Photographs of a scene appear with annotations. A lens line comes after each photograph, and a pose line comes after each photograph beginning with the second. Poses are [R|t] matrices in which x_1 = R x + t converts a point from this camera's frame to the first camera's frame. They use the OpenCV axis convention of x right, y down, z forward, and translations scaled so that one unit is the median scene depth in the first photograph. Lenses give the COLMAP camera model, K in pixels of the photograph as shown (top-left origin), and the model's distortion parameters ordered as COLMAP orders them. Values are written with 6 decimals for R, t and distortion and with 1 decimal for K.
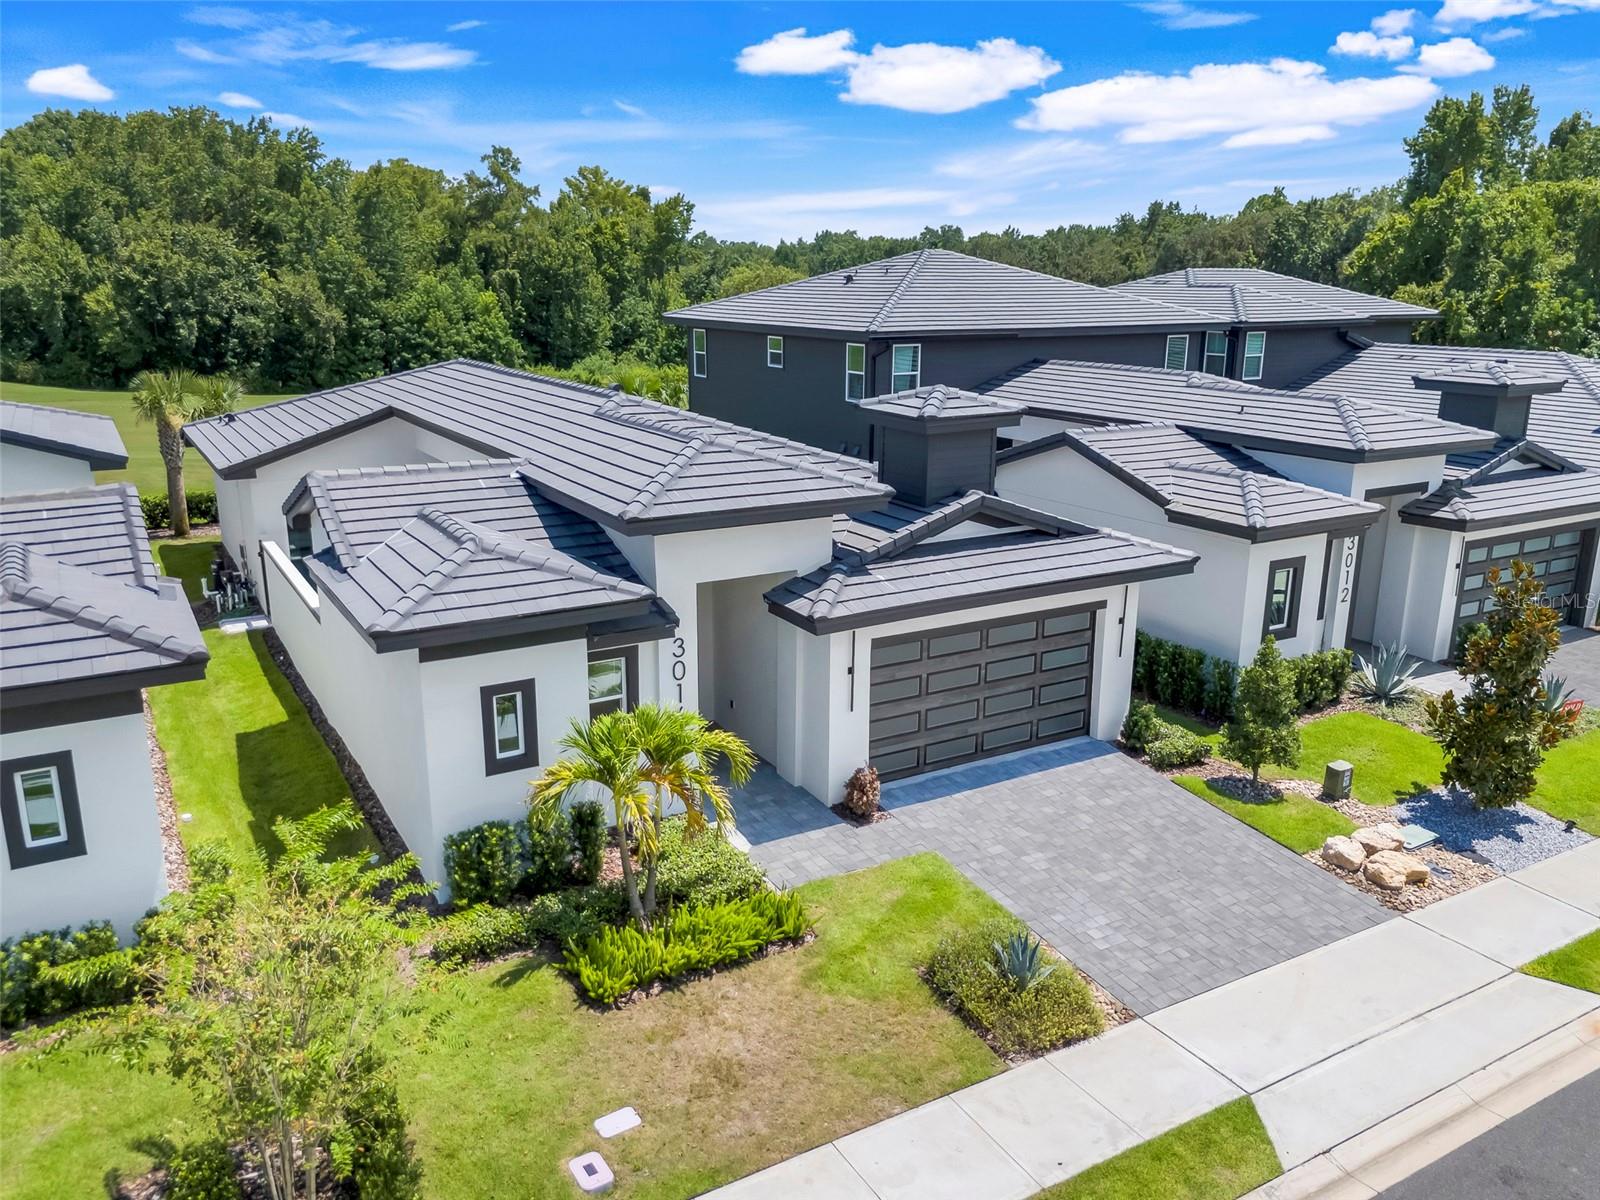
lens RADIAL K [[1214.0, 0, 805.9], [0, 1214.0, 600.8], [0, 0, 1]] dist [0.070441, -0.073899]
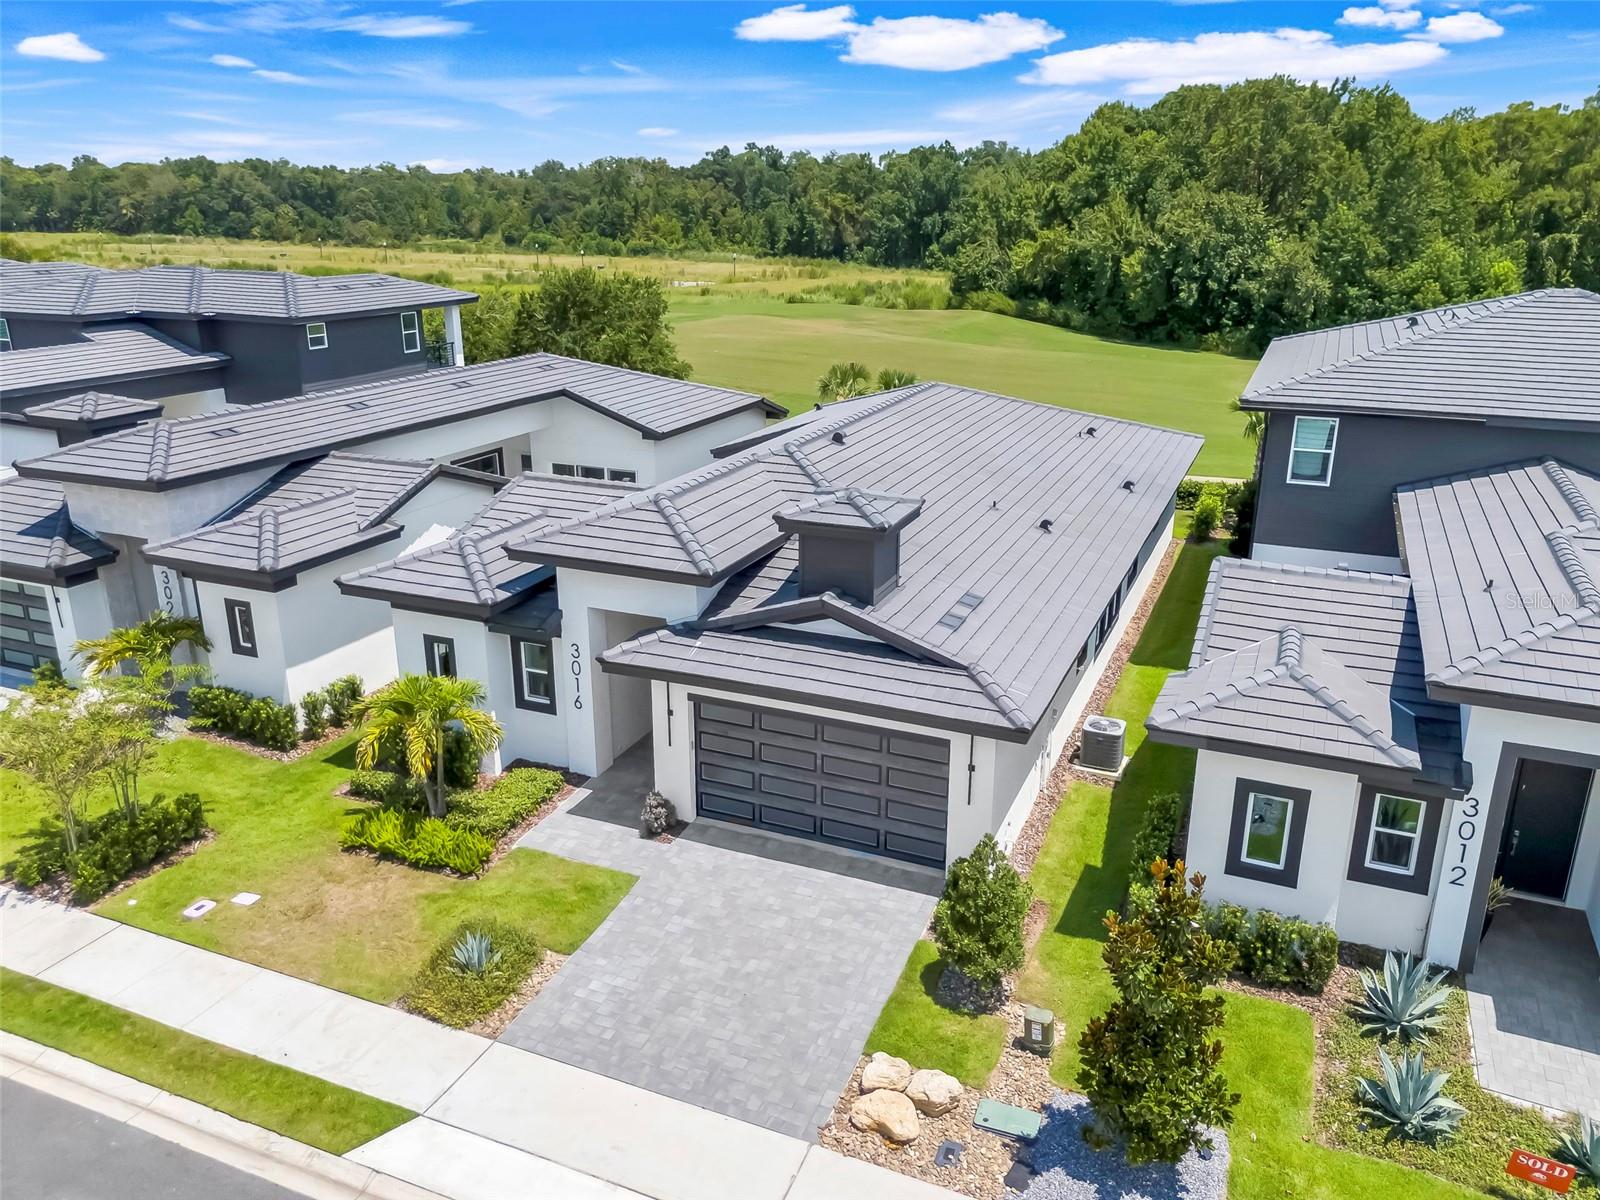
lens RADIAL K [[1203.2, 0, 798.7], [0, 1203.2, 599.9], [0, 0, 1]] dist [0.073550, -0.069719]
pose [[0.585959, 0.250654, -0.770600, 0.198275], [-0.207719, 0.965645, 0.156149, -0.051727], [0.783266, 0.068572, 0.617894, 0.072698]]
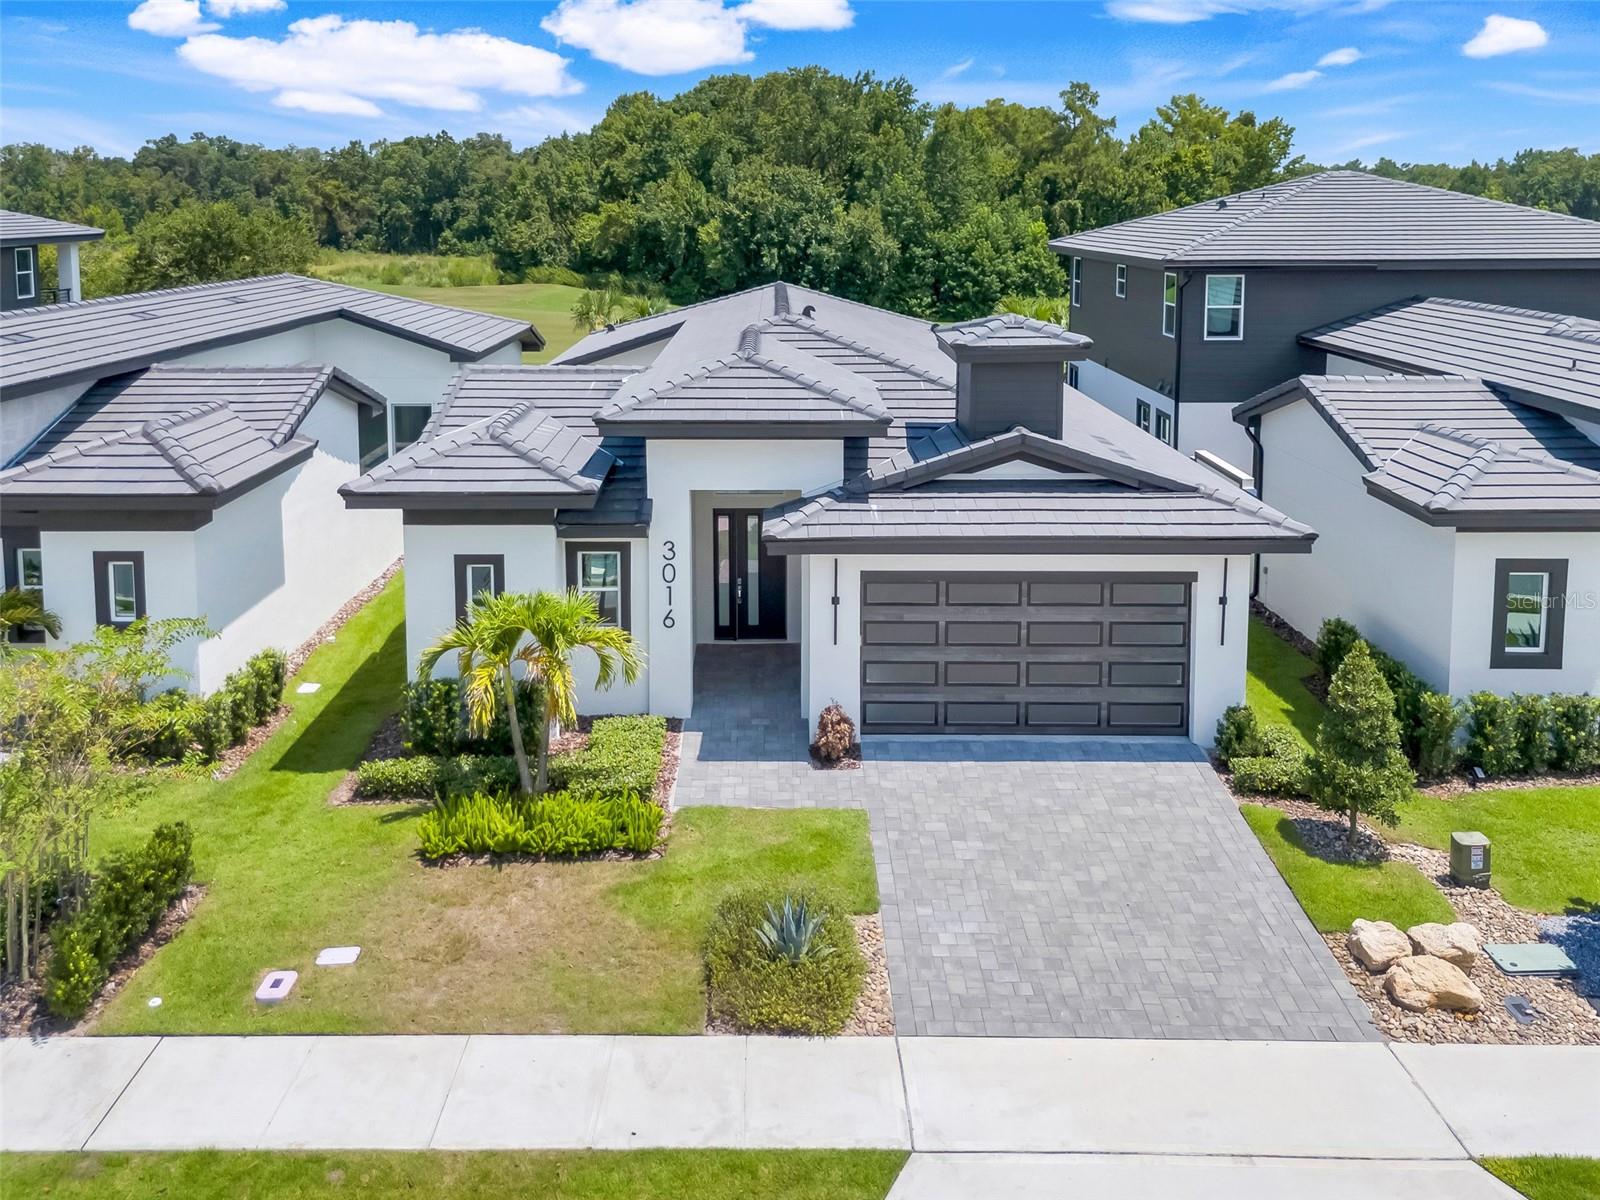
lens RADIAL K [[1275.1, 0, 774.0], [0, 1275.1, 369.4], [0, 0, 1]] dist [0.068700, -0.056664]
pose [[0.859379, 0.058217, -0.508015, 0.099309], [-0.125654, 0.987077, -0.099445, -0.003171], [0.495661, 0.149295, 0.855588, 0.017673]]
